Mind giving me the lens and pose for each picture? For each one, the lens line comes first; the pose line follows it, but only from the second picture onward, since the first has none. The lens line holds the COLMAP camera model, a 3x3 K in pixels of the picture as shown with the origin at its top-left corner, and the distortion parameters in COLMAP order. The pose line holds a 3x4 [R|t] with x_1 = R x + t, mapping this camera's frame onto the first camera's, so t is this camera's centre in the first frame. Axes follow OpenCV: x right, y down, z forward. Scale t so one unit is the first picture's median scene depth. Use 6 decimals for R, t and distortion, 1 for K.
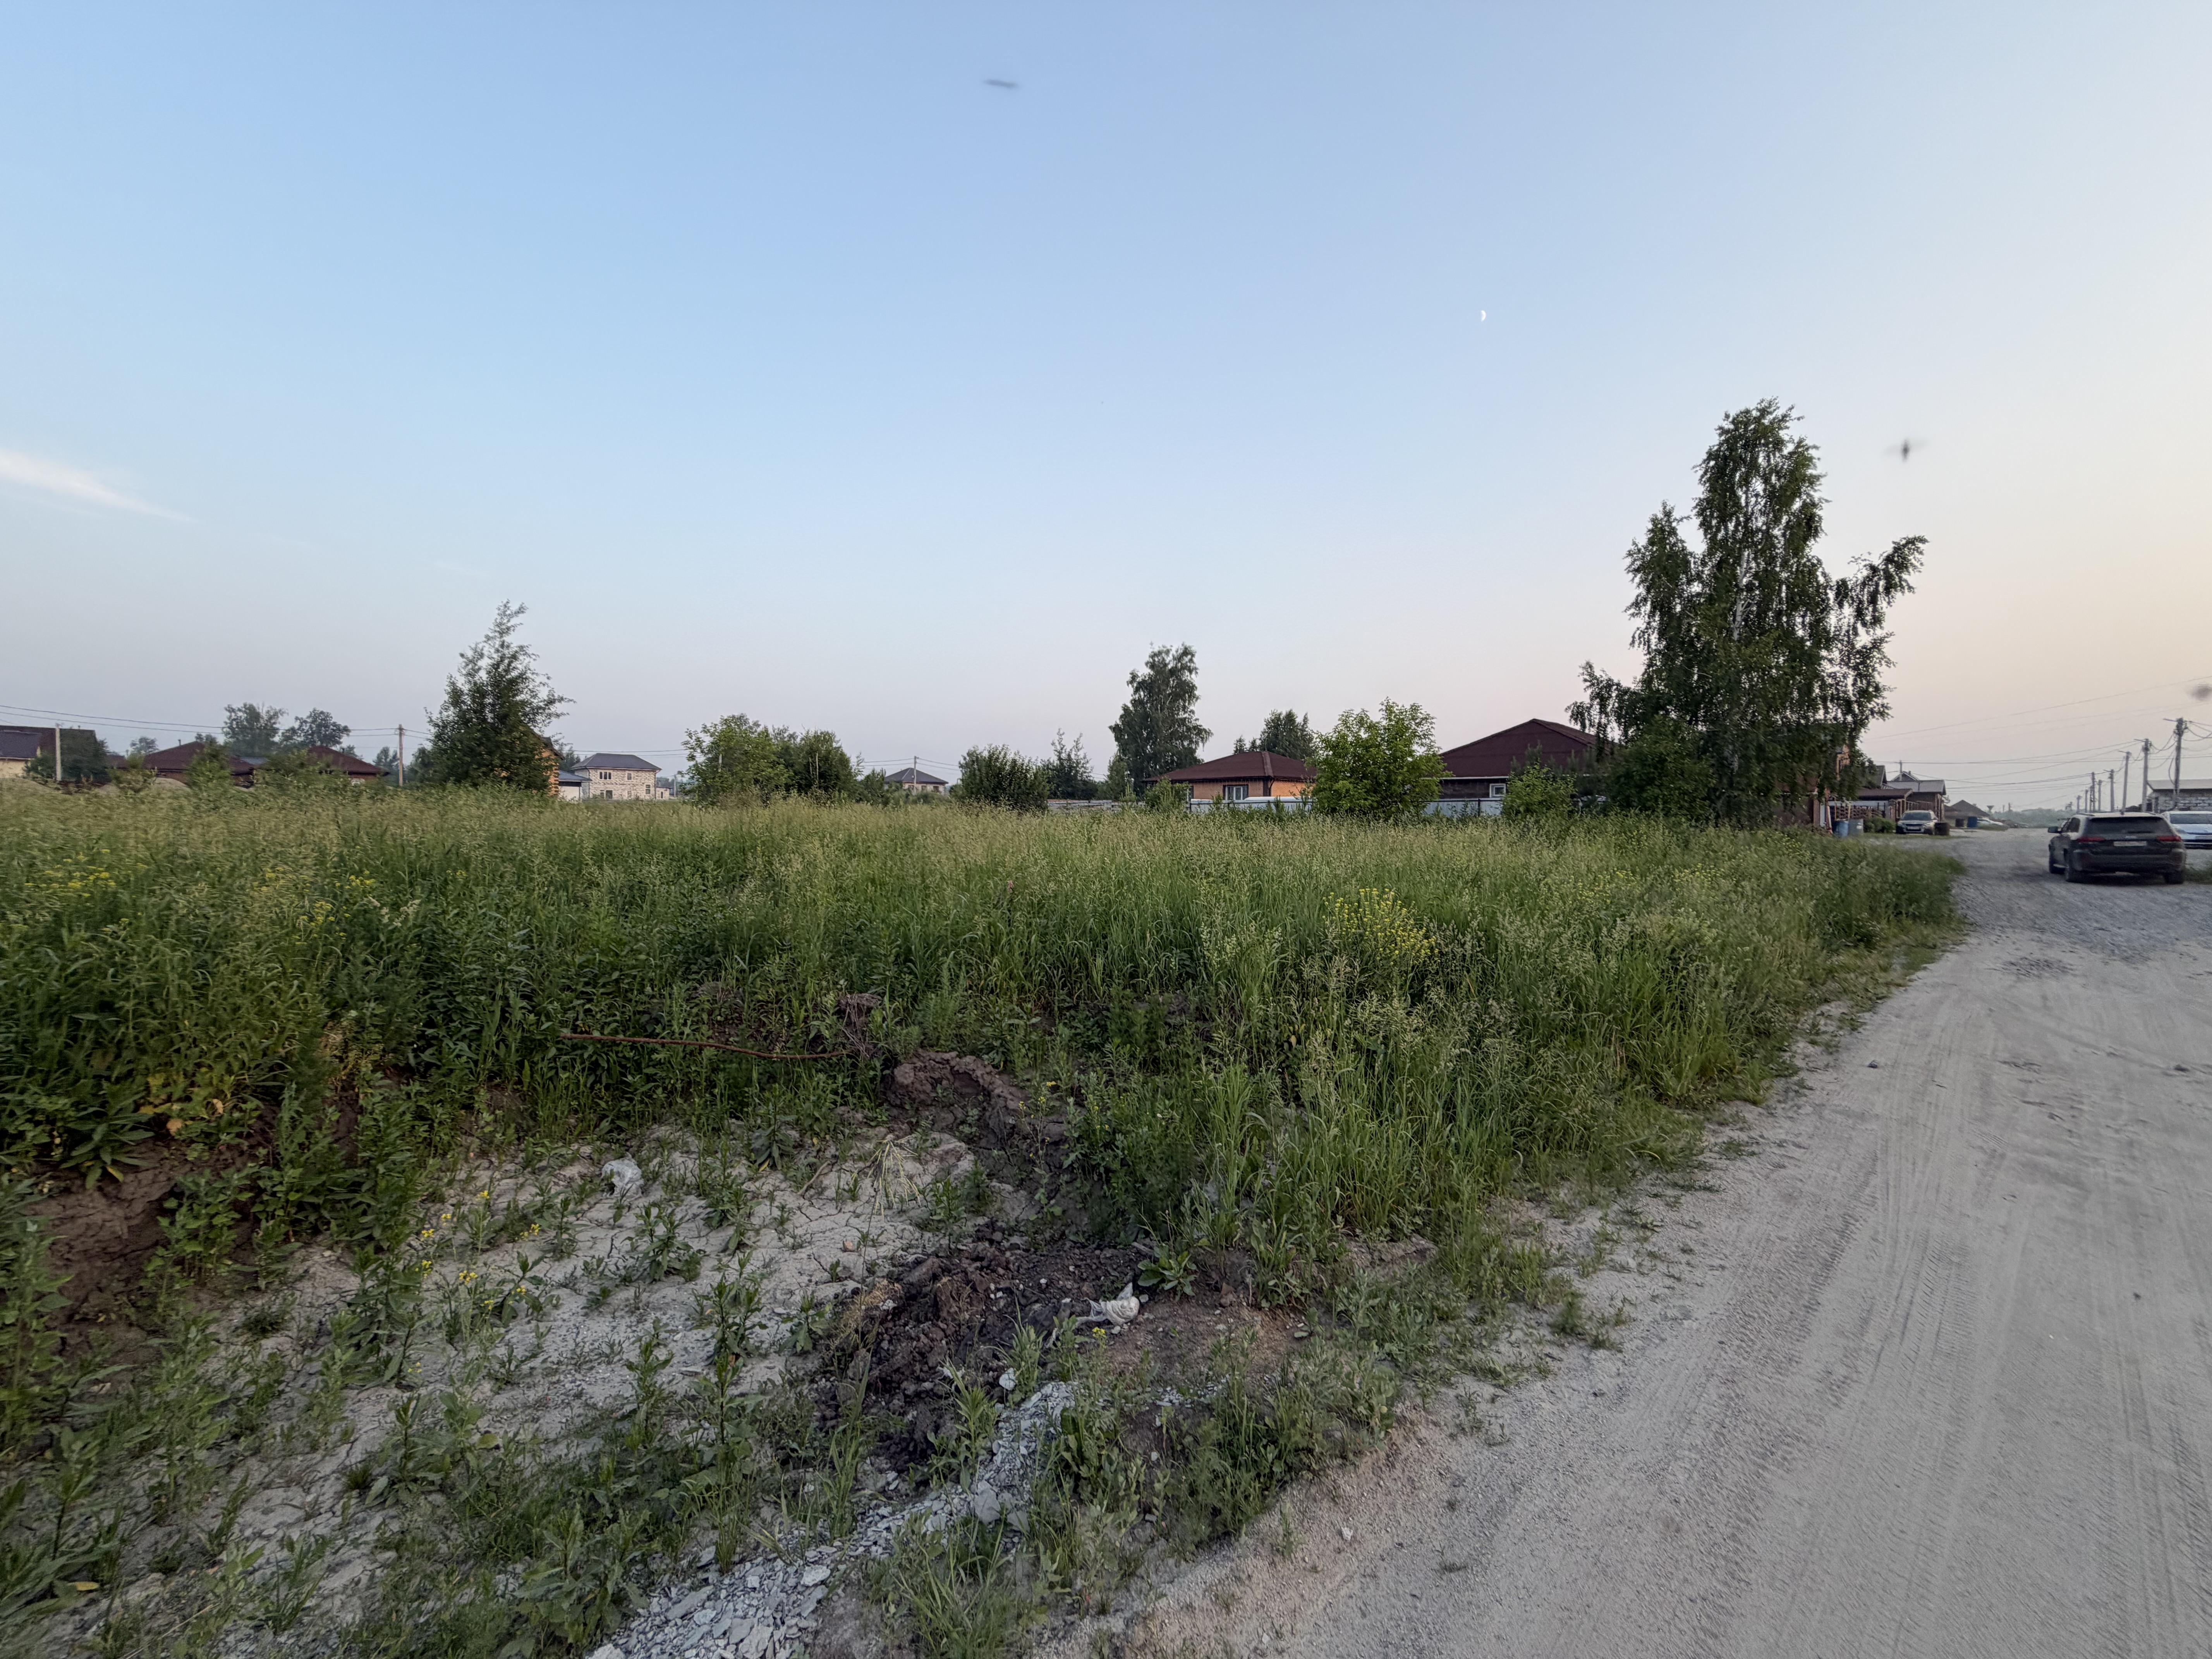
lens RADIAL K [[883.3, 0, 1104.7], [0, 883.3, 829.2], [0, 0, 1]] dist [0.000291, 0.000509]
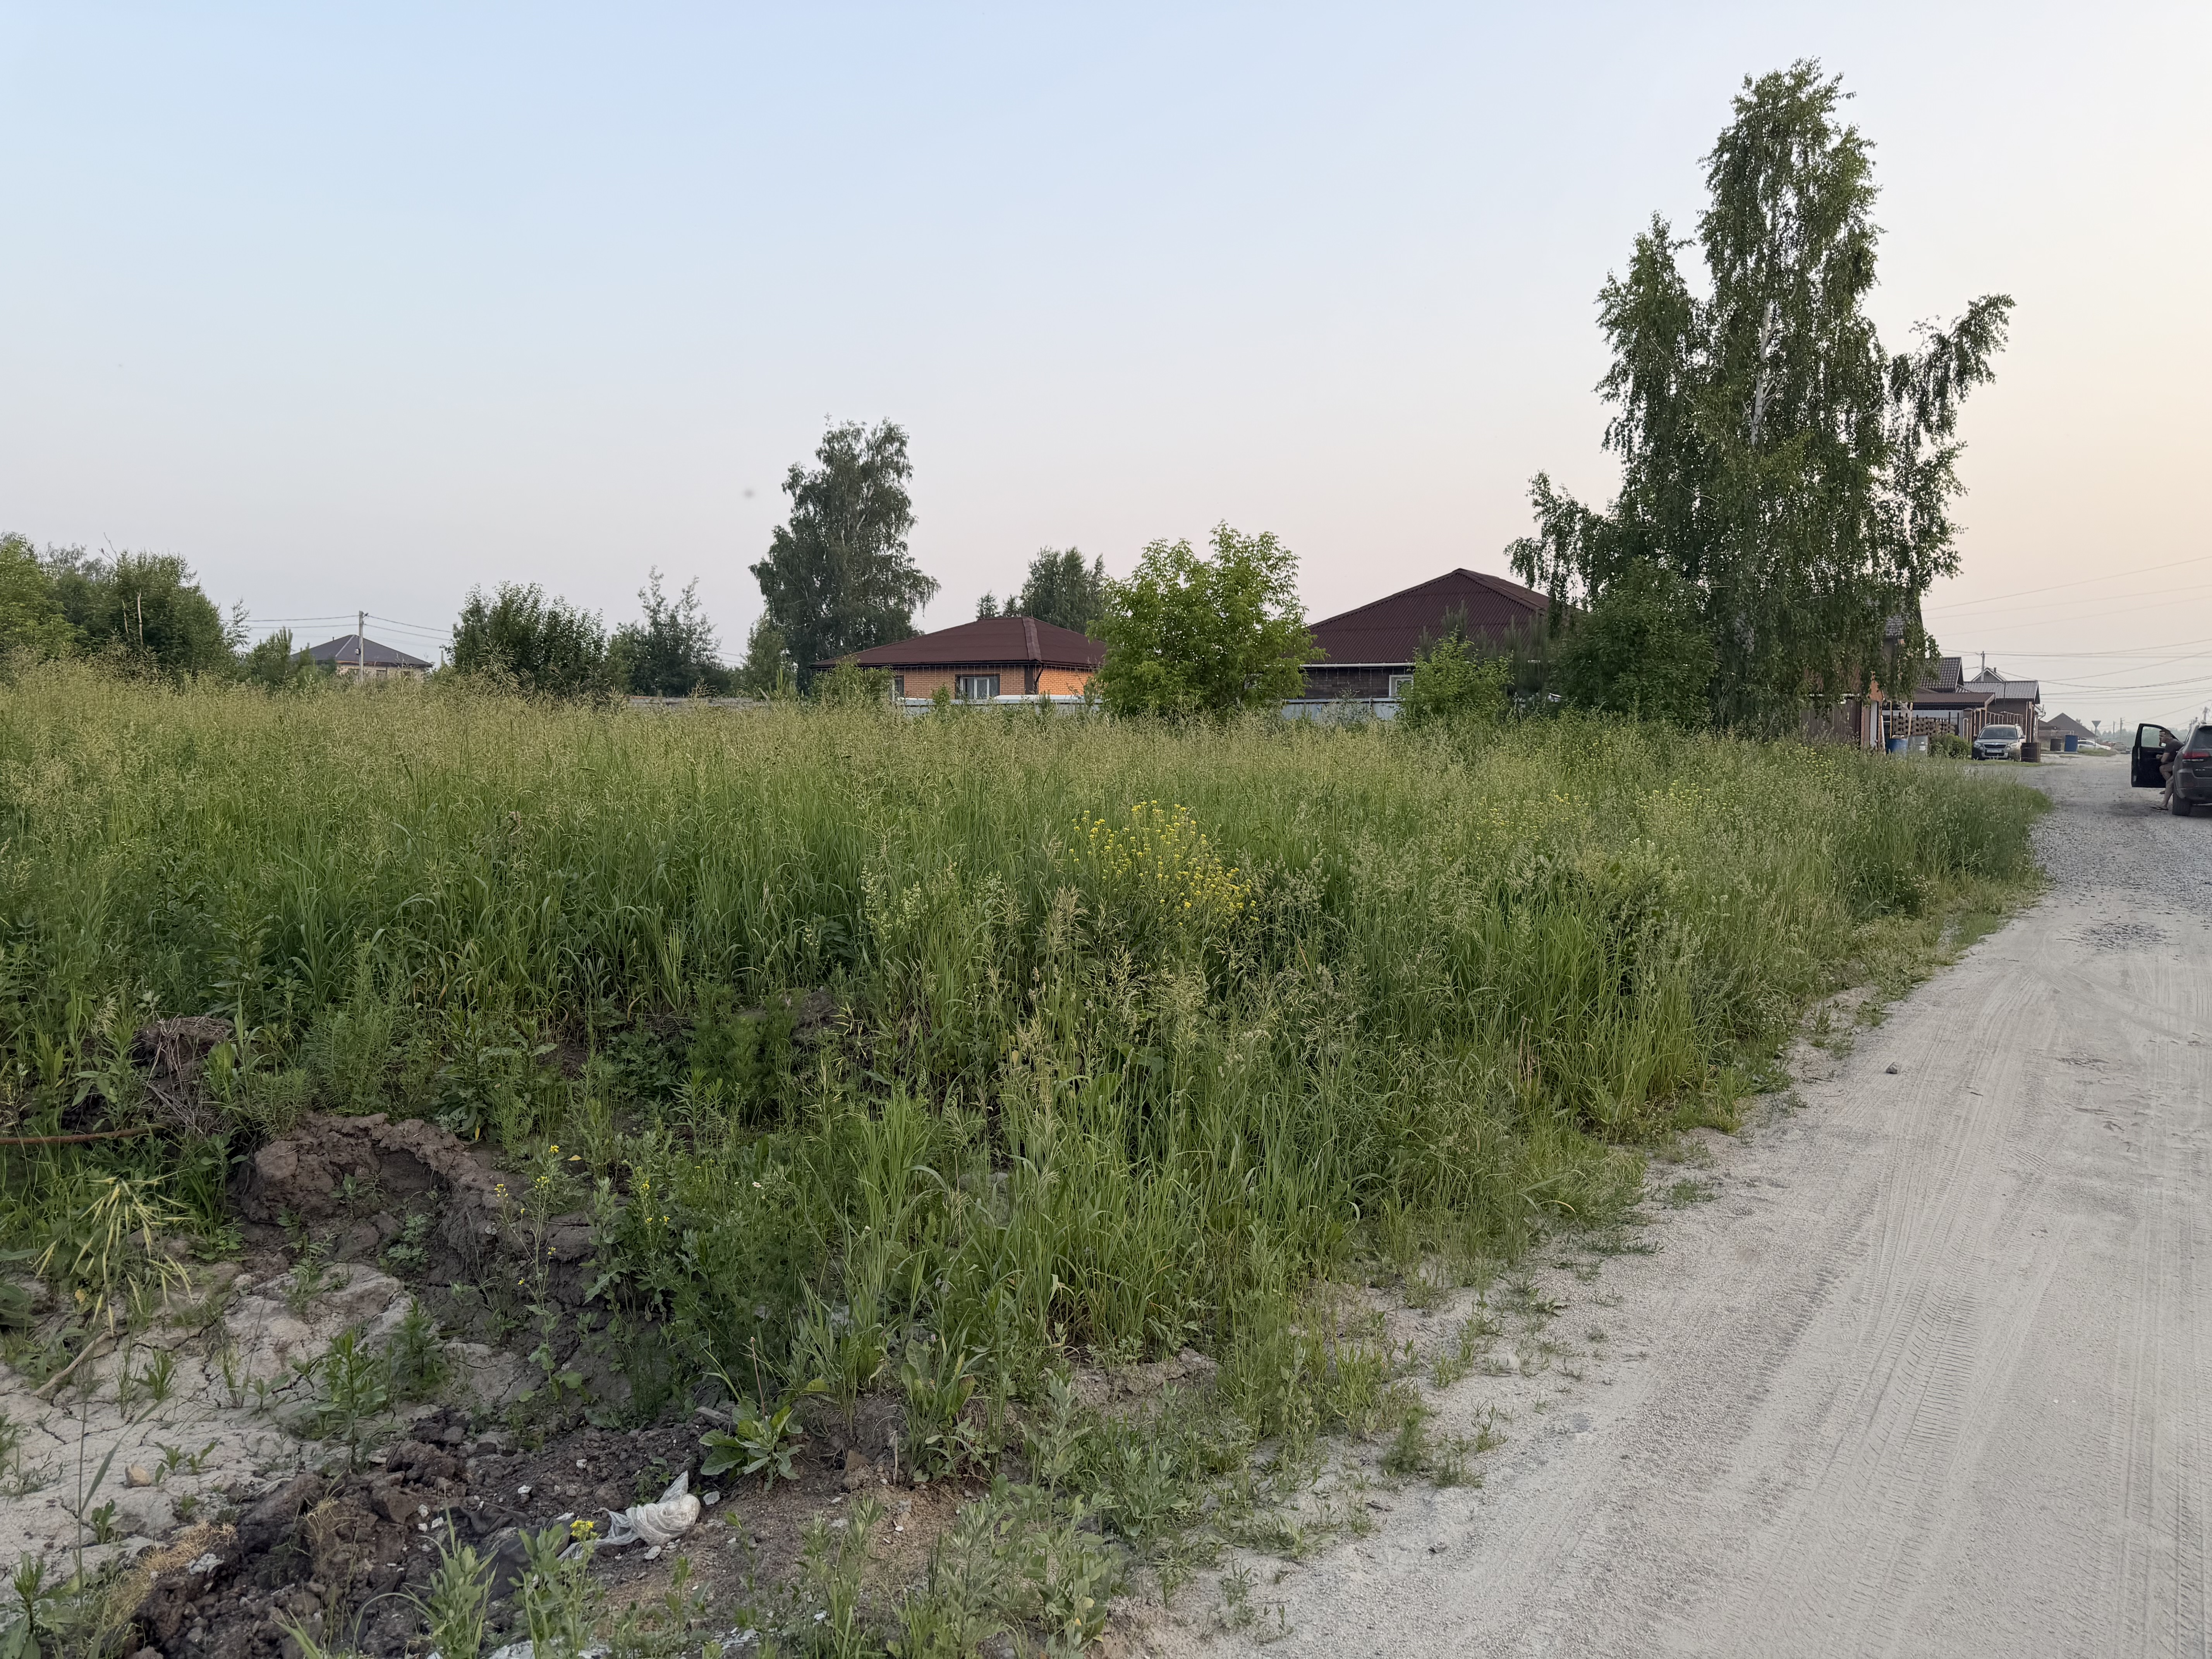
lens RADIAL K [[1568.9, 0, 1108.3], [0, 1568.9, 812.8], [0, 0, 1]] dist [0.029400, -0.028307]
pose [[0.974274, -0.006852, 0.225263, 0.013982], [-0.001191, 0.999367, 0.035547, 0.013125], [-0.225364, -0.034901, 0.973649, -0.002524]]
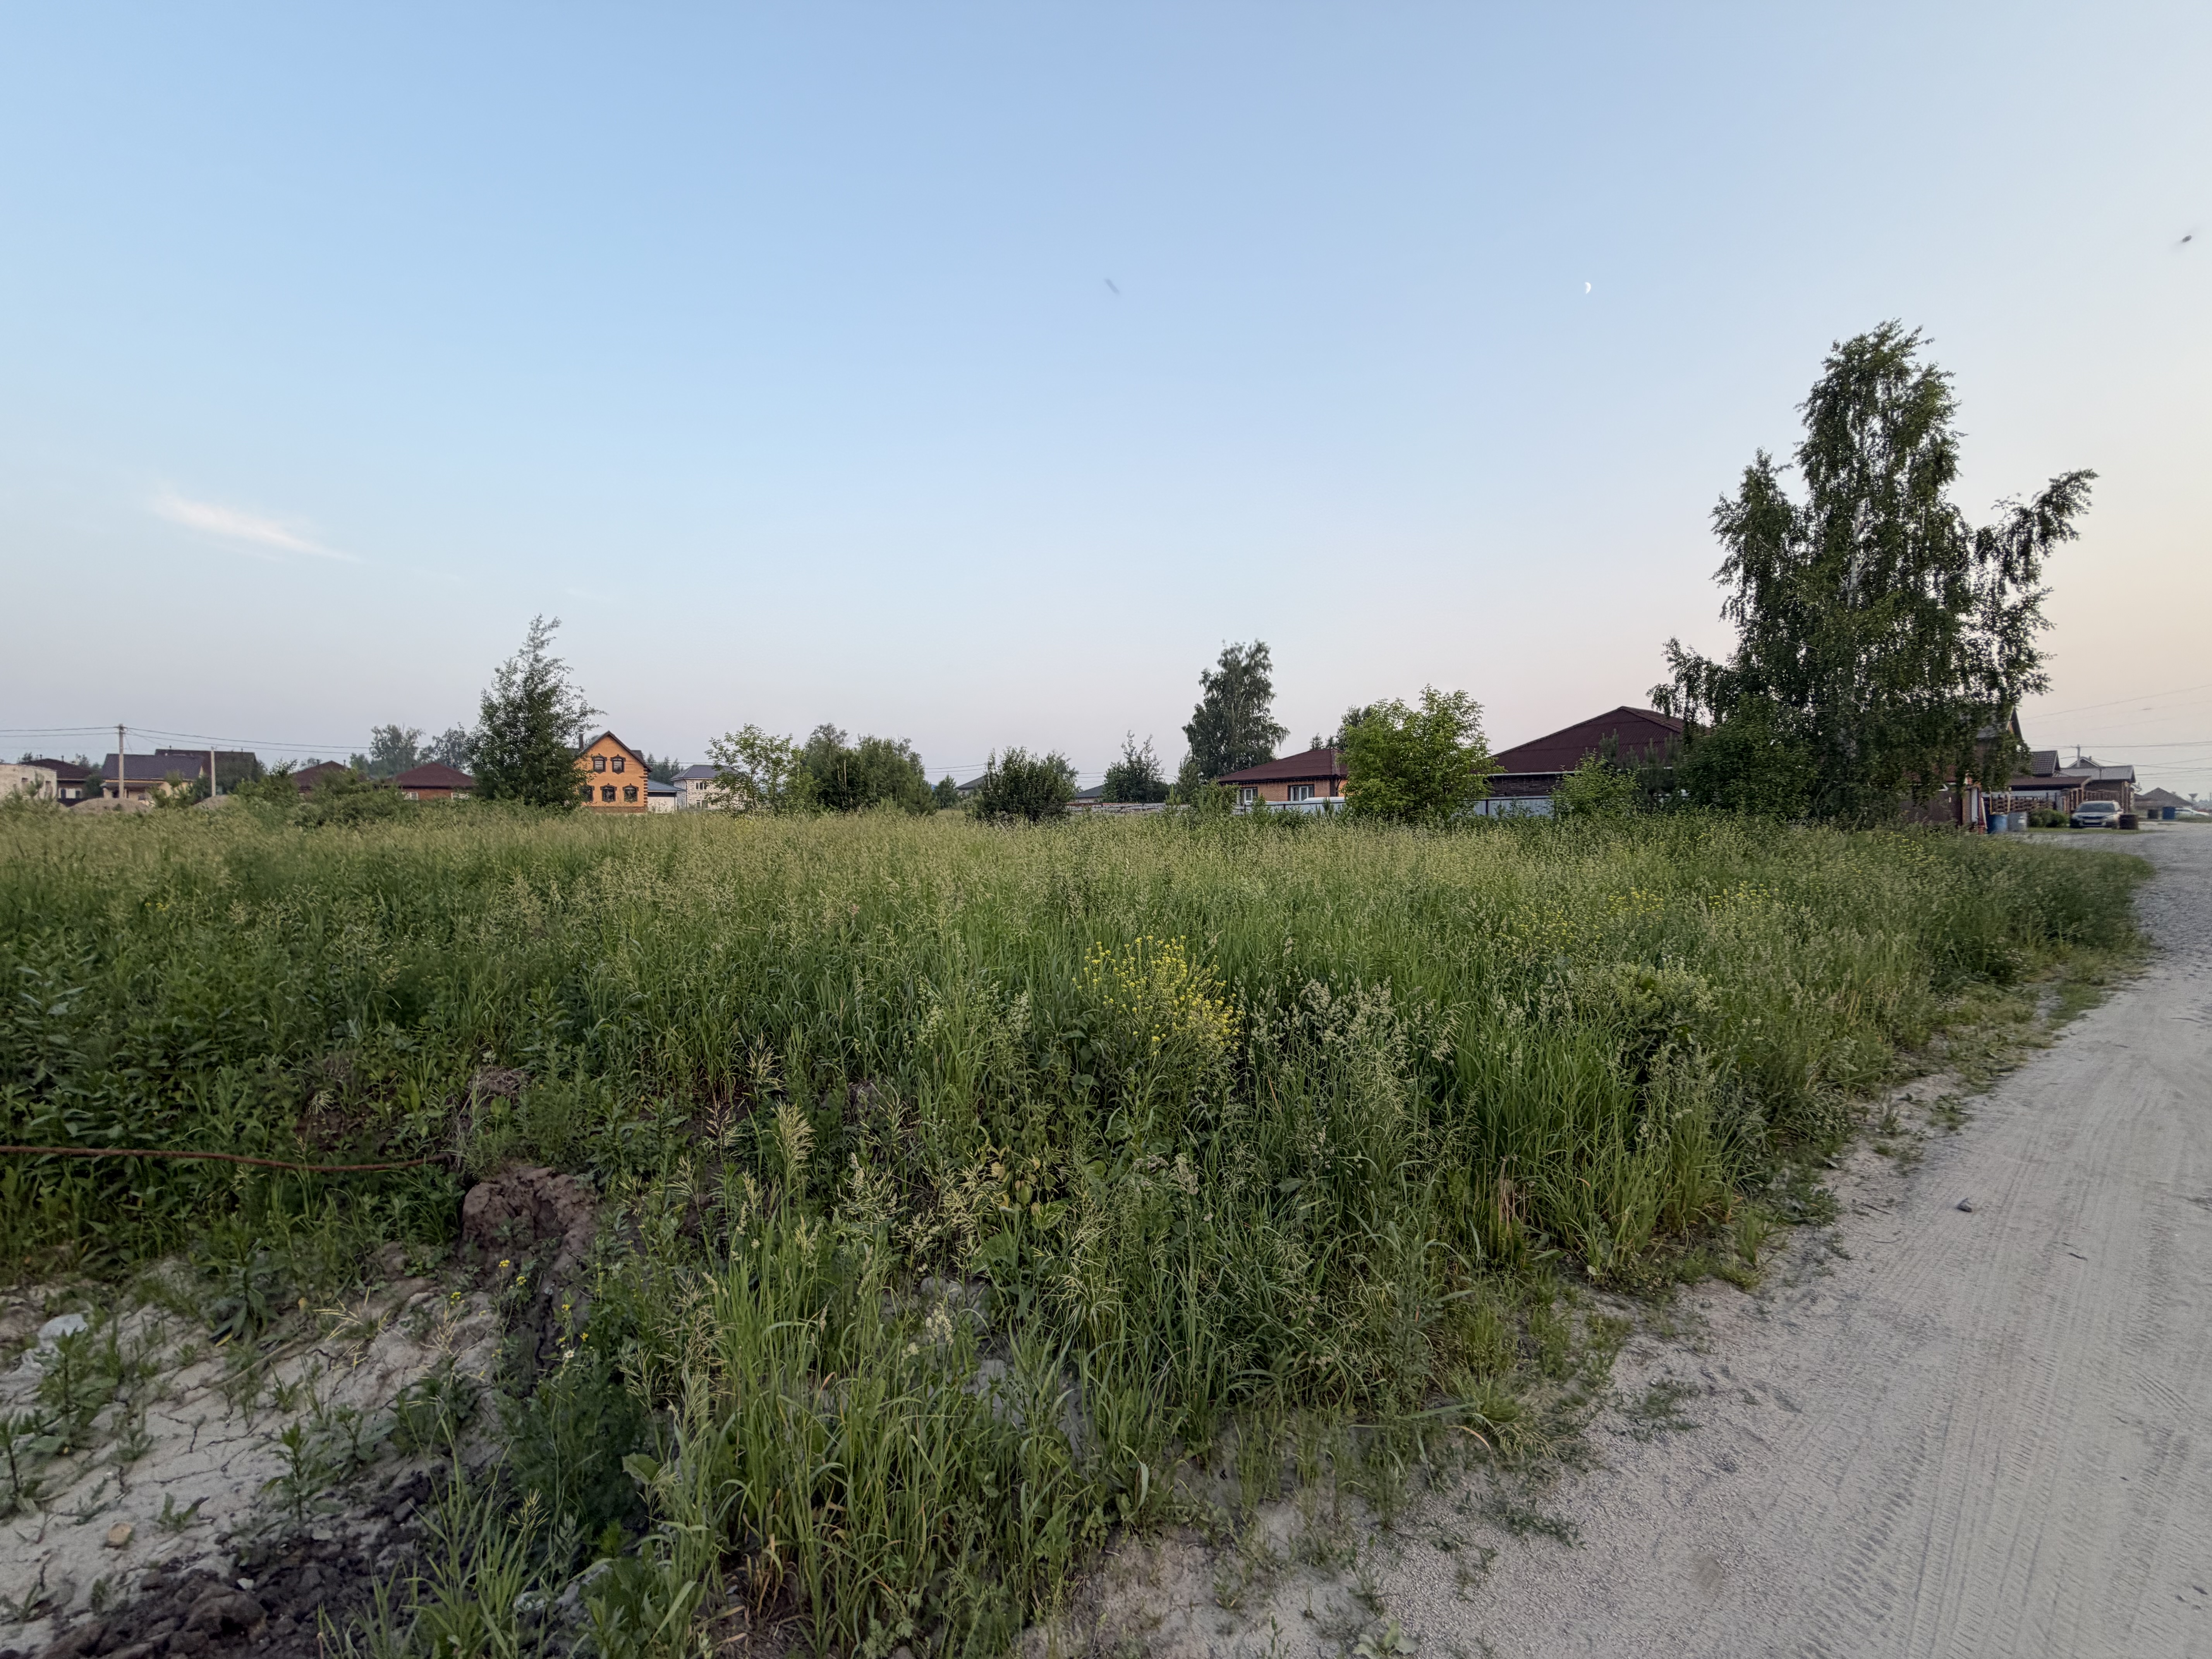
lens RADIAL K [[883.3, 0, 1104.7], [0, 883.3, 829.2], [0, 0, 1]] dist [0.000291, 0.000509]
pose [[0.994696, -0.011787, -0.102182, 0.119207], [0.011482, 0.999928, -0.003577, -0.004951], [0.102217, 0.002385, 0.994759, 0.111427]]
